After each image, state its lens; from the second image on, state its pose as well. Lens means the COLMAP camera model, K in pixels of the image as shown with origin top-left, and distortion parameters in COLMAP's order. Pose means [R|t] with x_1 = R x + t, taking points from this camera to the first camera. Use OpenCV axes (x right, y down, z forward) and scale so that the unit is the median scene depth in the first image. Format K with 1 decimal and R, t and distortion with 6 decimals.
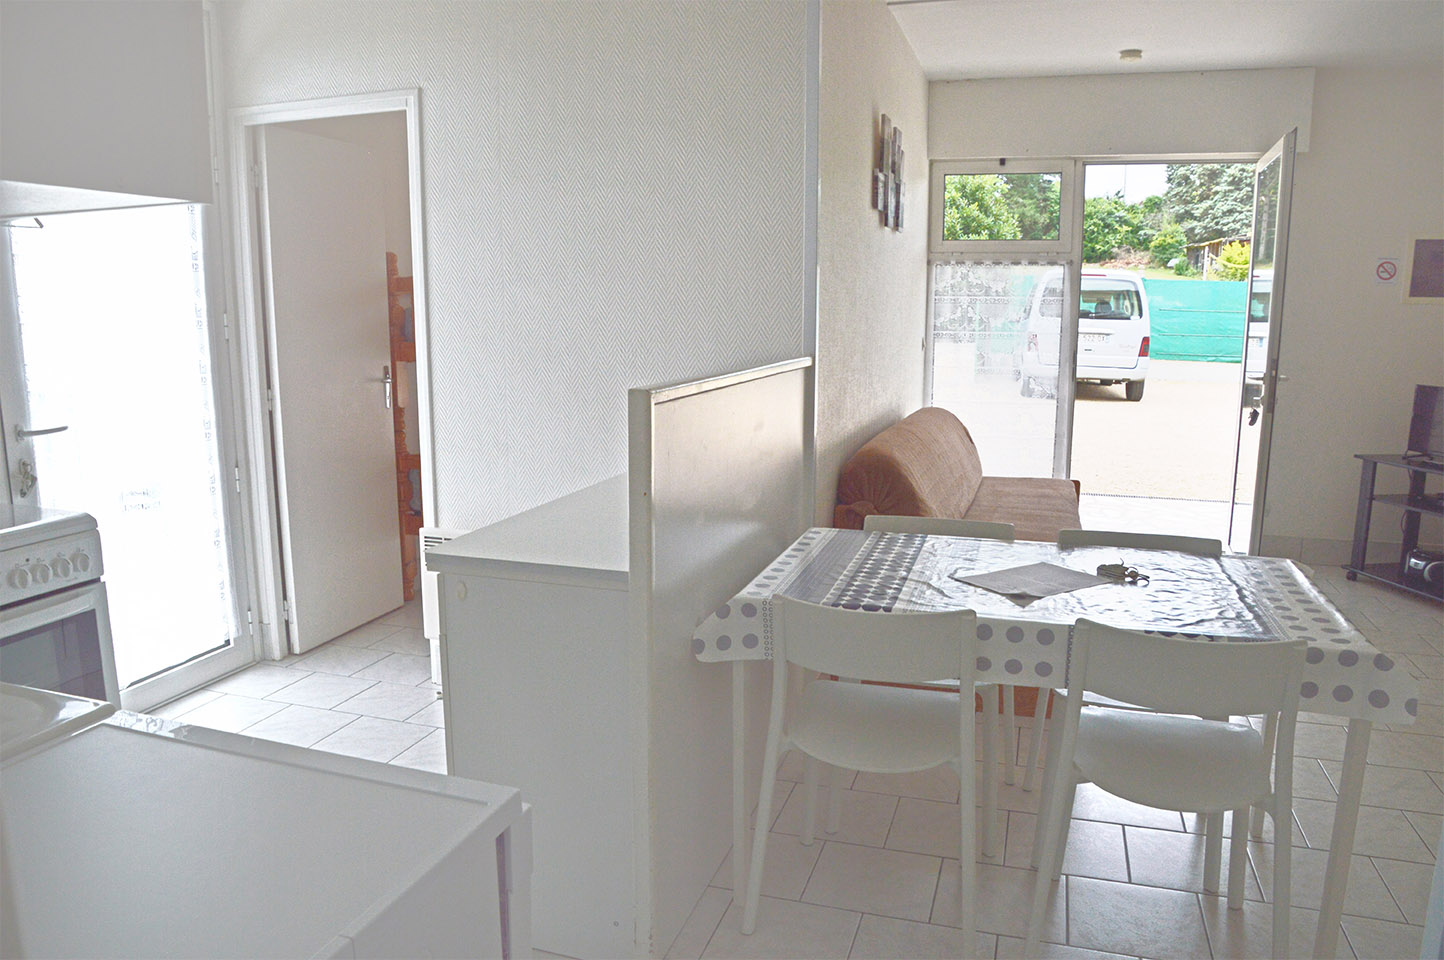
lens RADIAL K [[1029.8, 0, 701.8], [0, 1029.8, 487.6], [0, 0, 1]] dist [-0.126799, 0.069526]
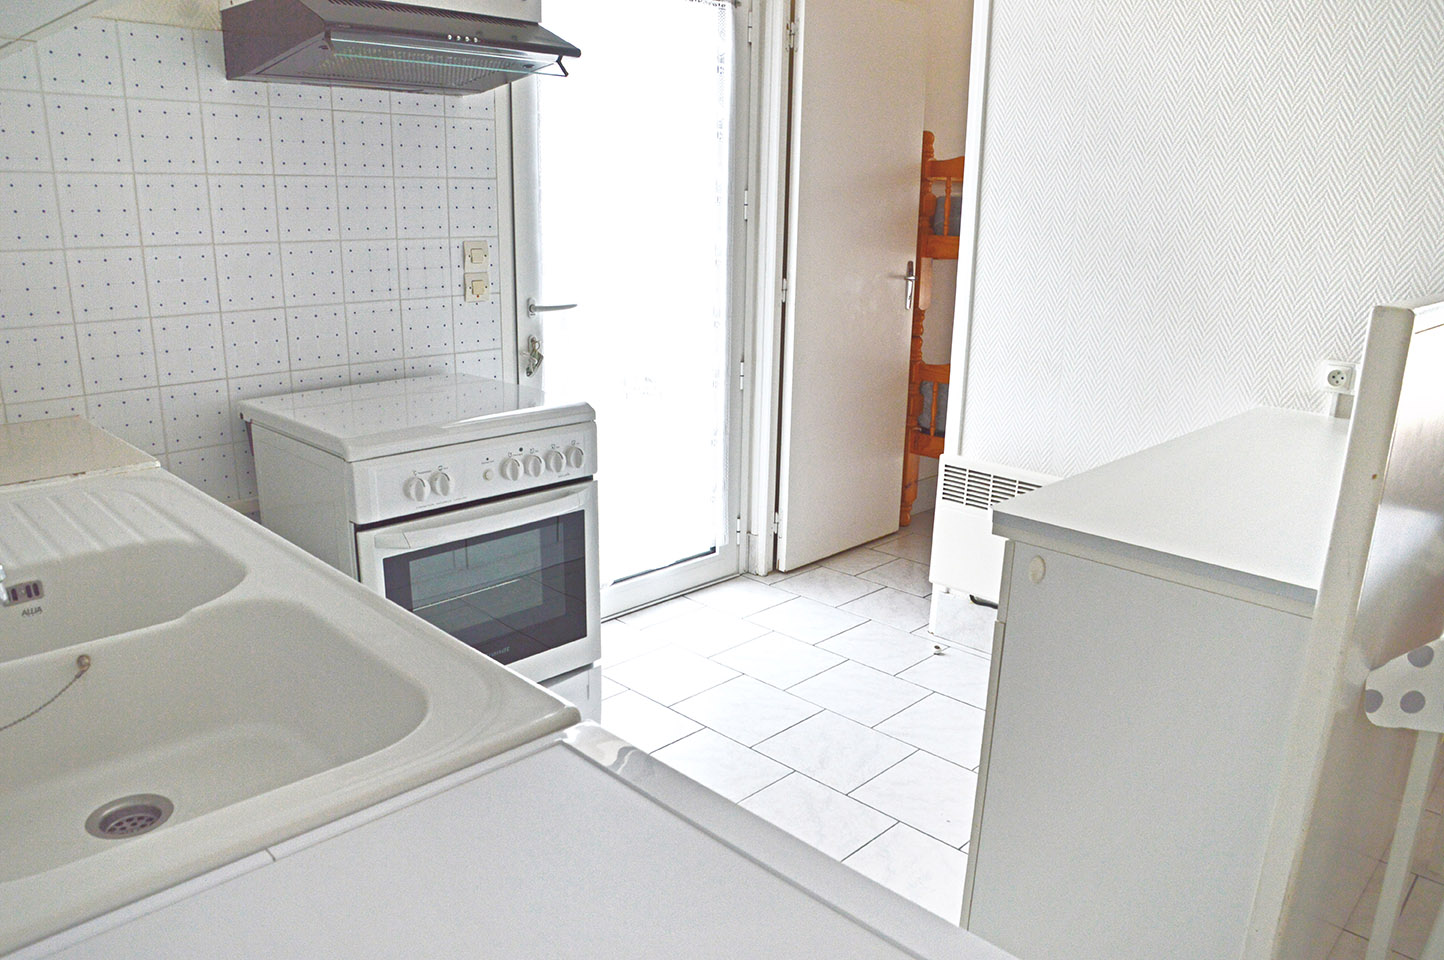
lens RADIAL K [[1029.8, 0, 701.8], [0, 1029.8, 487.6], [0, 0, 1]] dist [-0.126799, 0.069526]
pose [[0.893304, 0.134701, -0.428792, -0.081655], [-0.096422, 0.989256, 0.109888, -0.006568], [0.438987, -0.056819, 0.896695, 0.143170]]
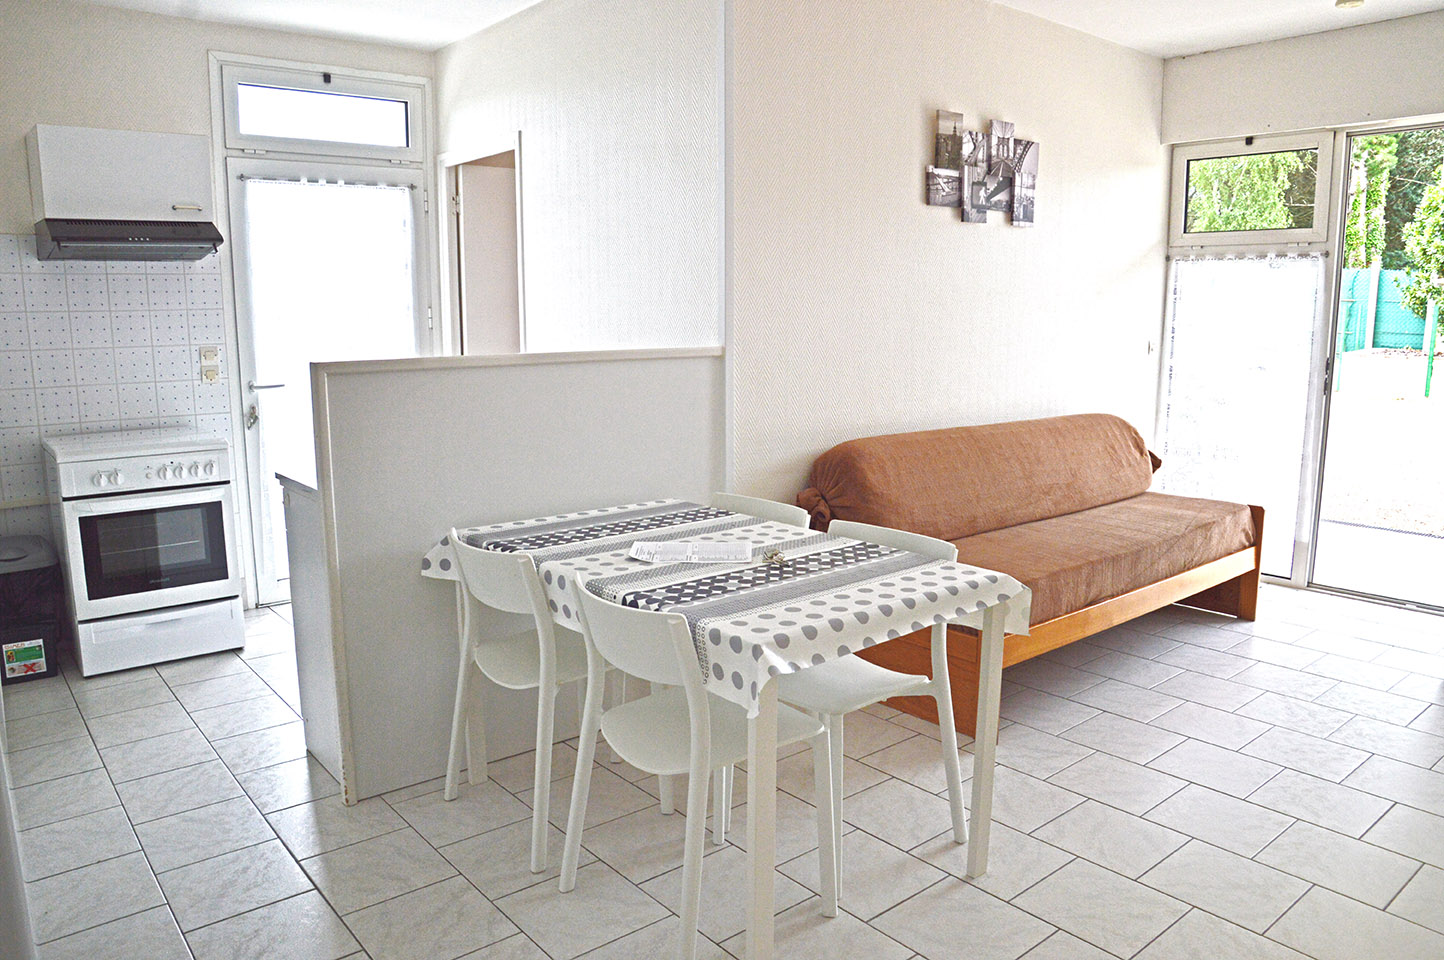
lens RADIAL K [[1029.8, 0, 701.8], [0, 1029.8, 487.6], [0, 0, 1]] dist [-0.126799, 0.069526]
pose [[0.840362, 0.092424, -0.534088, 0.576373], [-0.092896, 0.995334, 0.026074, -0.004901], [0.534006, 0.027703, 0.845027, 0.052836]]
